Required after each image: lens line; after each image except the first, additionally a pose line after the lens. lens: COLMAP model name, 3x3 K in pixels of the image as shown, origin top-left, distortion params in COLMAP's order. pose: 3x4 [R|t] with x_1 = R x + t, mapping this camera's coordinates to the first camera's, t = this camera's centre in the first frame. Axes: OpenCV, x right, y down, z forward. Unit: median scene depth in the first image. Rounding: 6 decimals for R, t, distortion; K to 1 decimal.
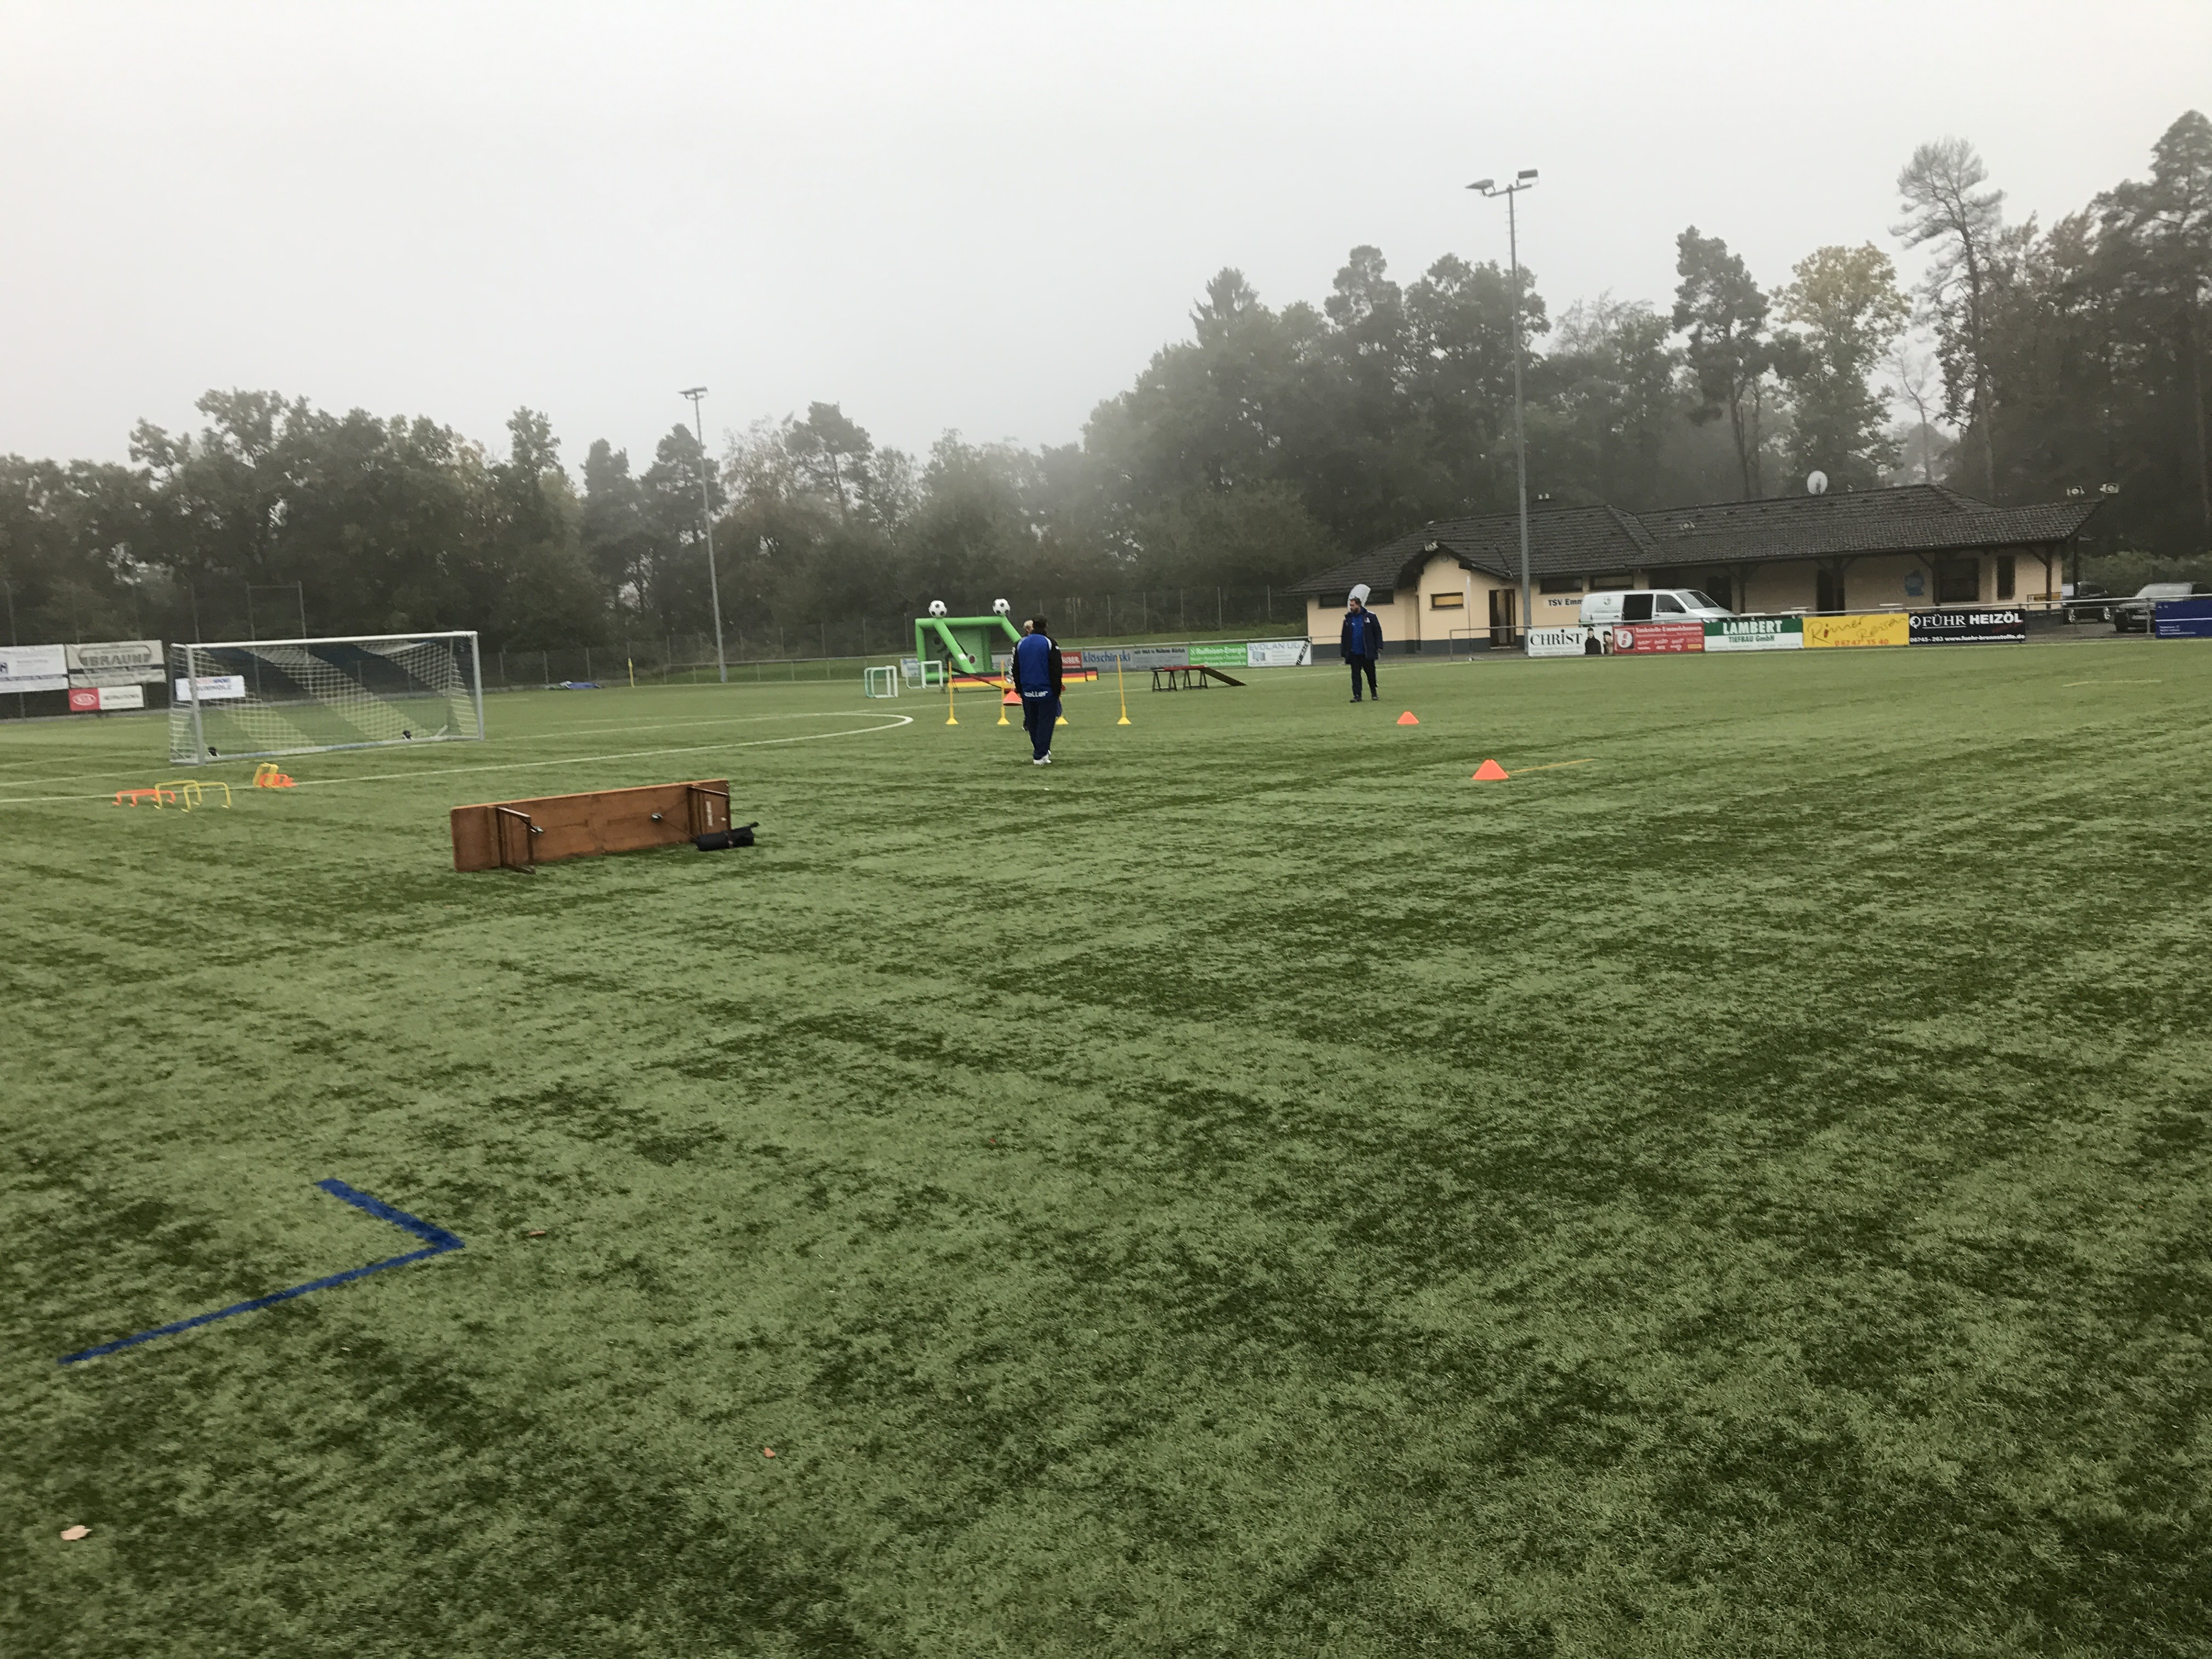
lens RADIAL K [[1807.0, 0, 1102.7], [0, 1807.0, 835.3], [0, 0, 1]] dist [0.020385, -0.016623]
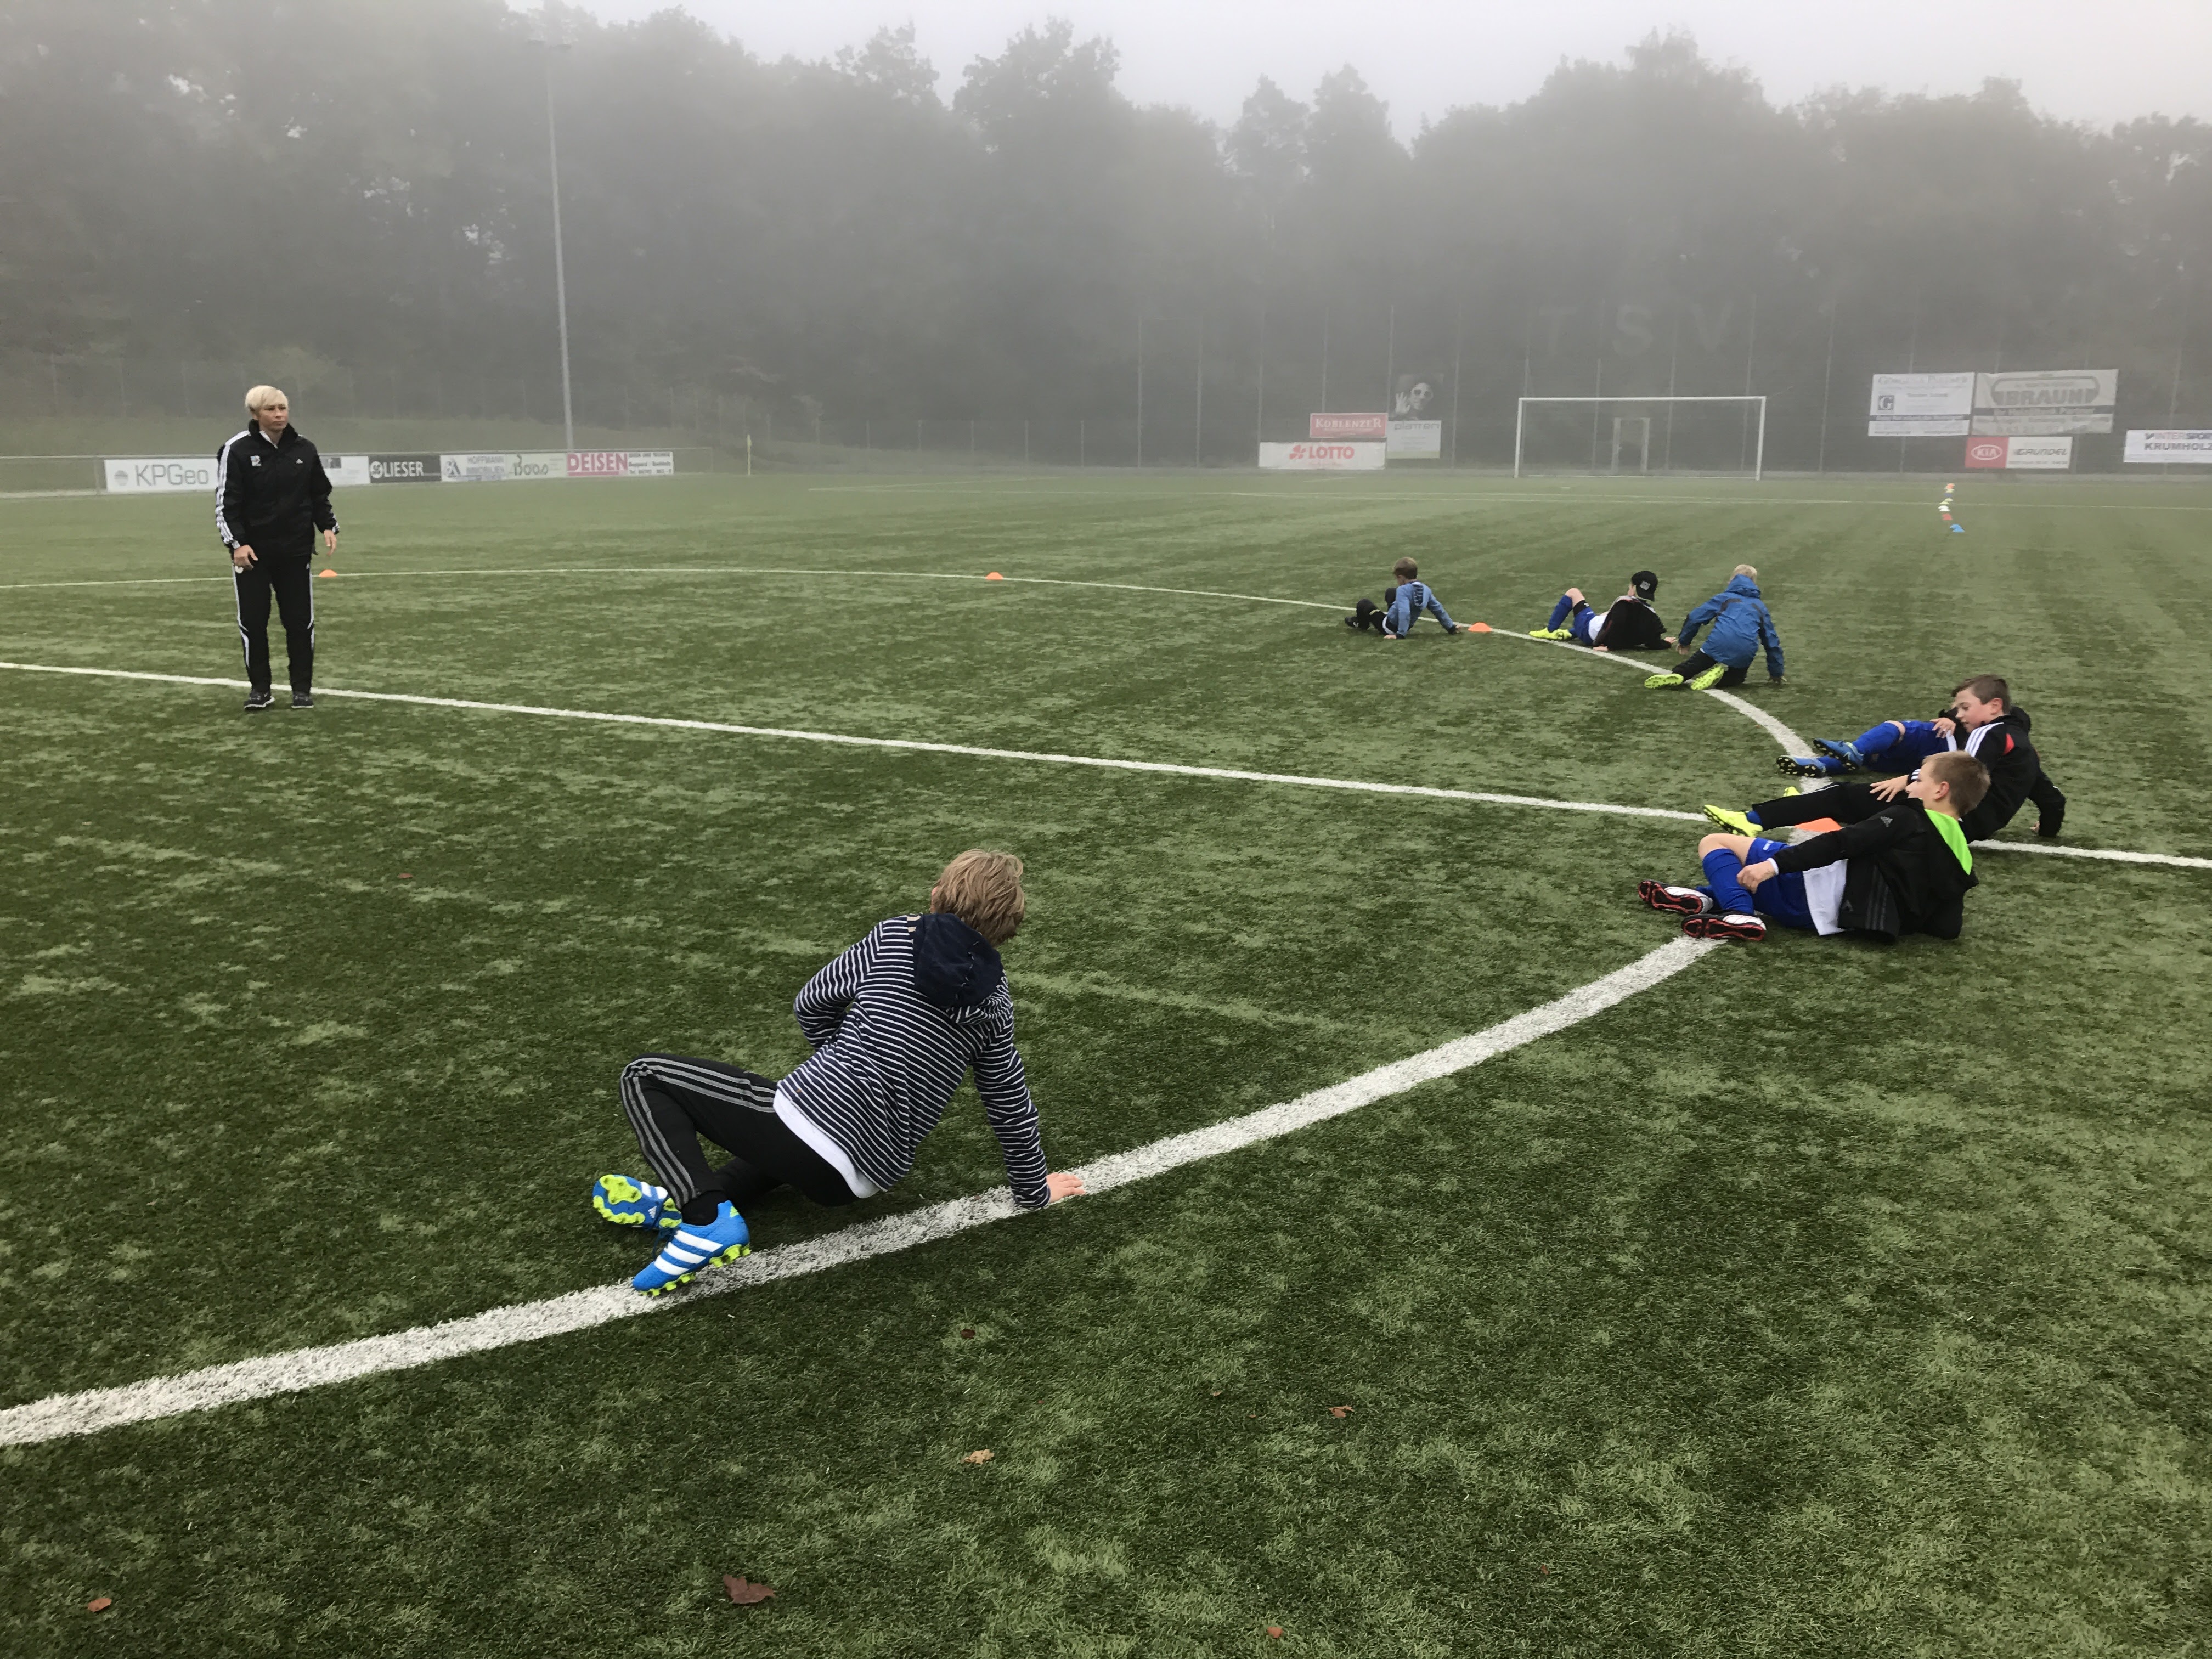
lens RADIAL K [[1807.0, 0, 1101.6], [0, 1807.0, 816.8], [0, 0, 1]] dist [0.020385, -0.016623]
pose [[0.377099, 0.246705, -0.892711, -0.020487], [-0.121707, 0.968712, 0.216297, -0.047797], [0.918142, 0.027084, 0.395326, 0.402198]]
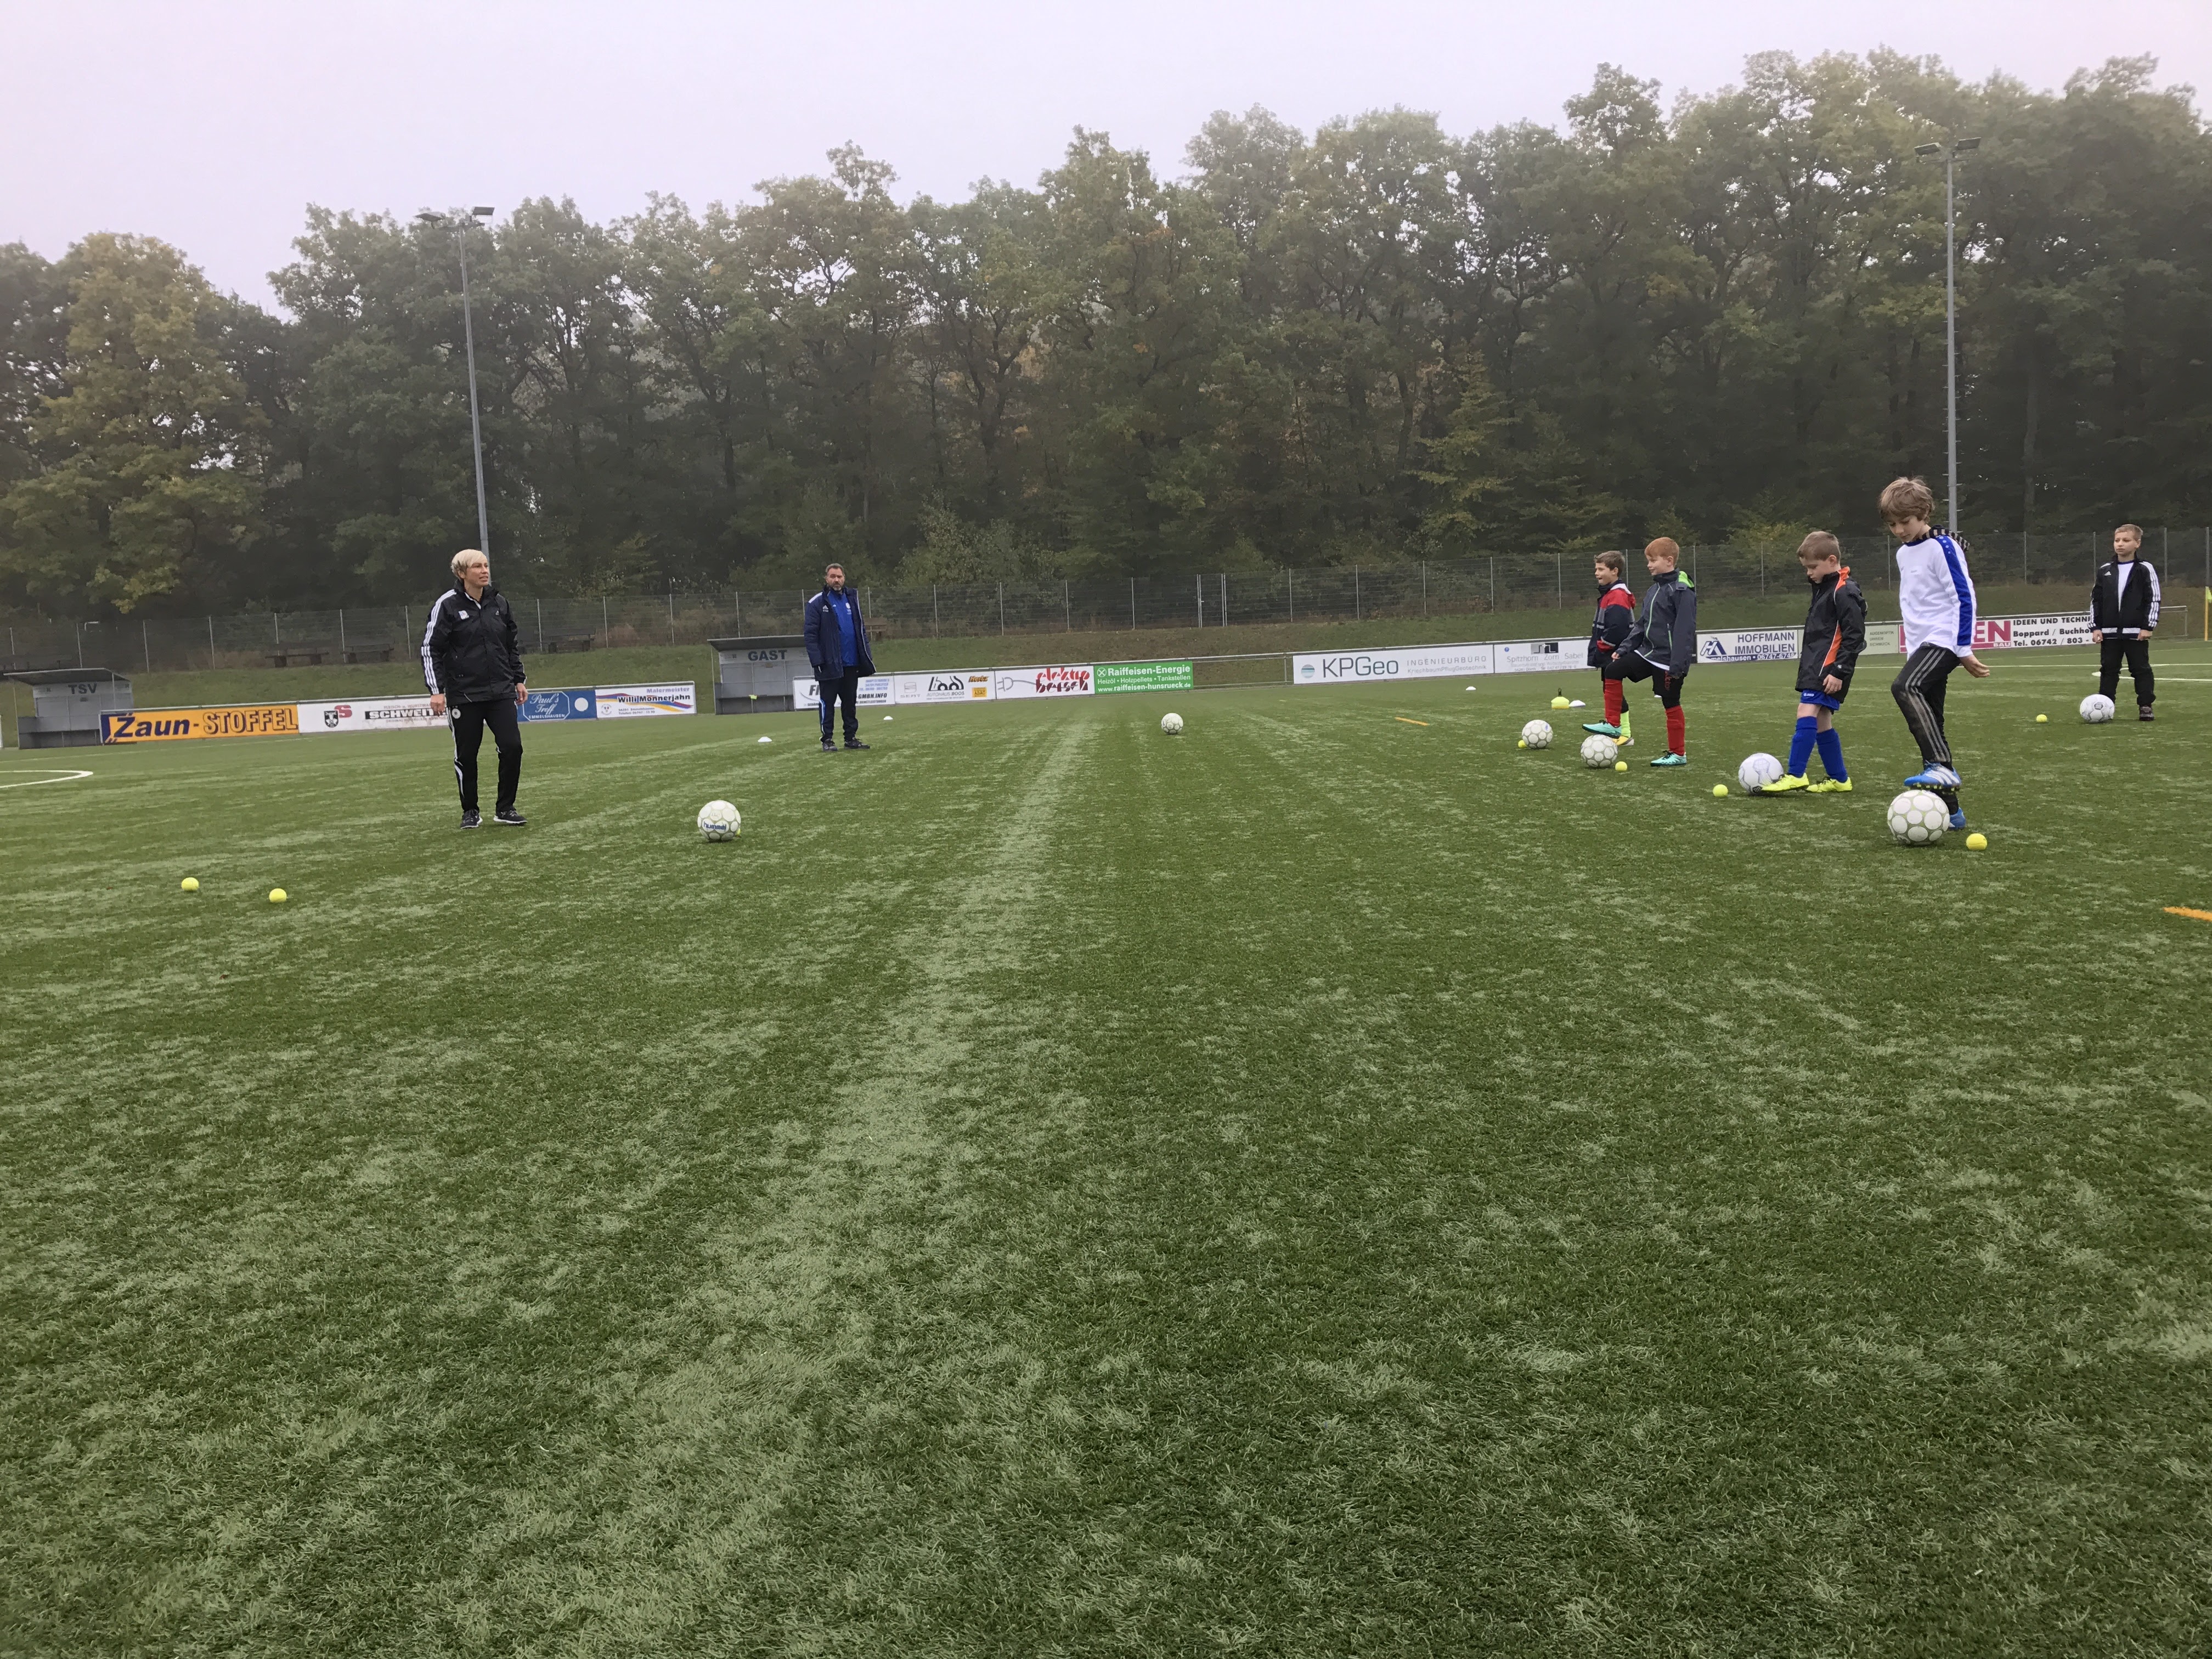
lens RADIAL K [[1807.0, 0, 1121.4], [0, 1807.0, 805.9], [0, 0, 1]] dist [0.020385, -0.016623]
pose [[-0.681056, 0.143978, -0.717936, -0.180423], [0.005499, 0.981456, 0.191609, -0.064805], [0.732211, 0.126549, -0.669218, 0.731810]]
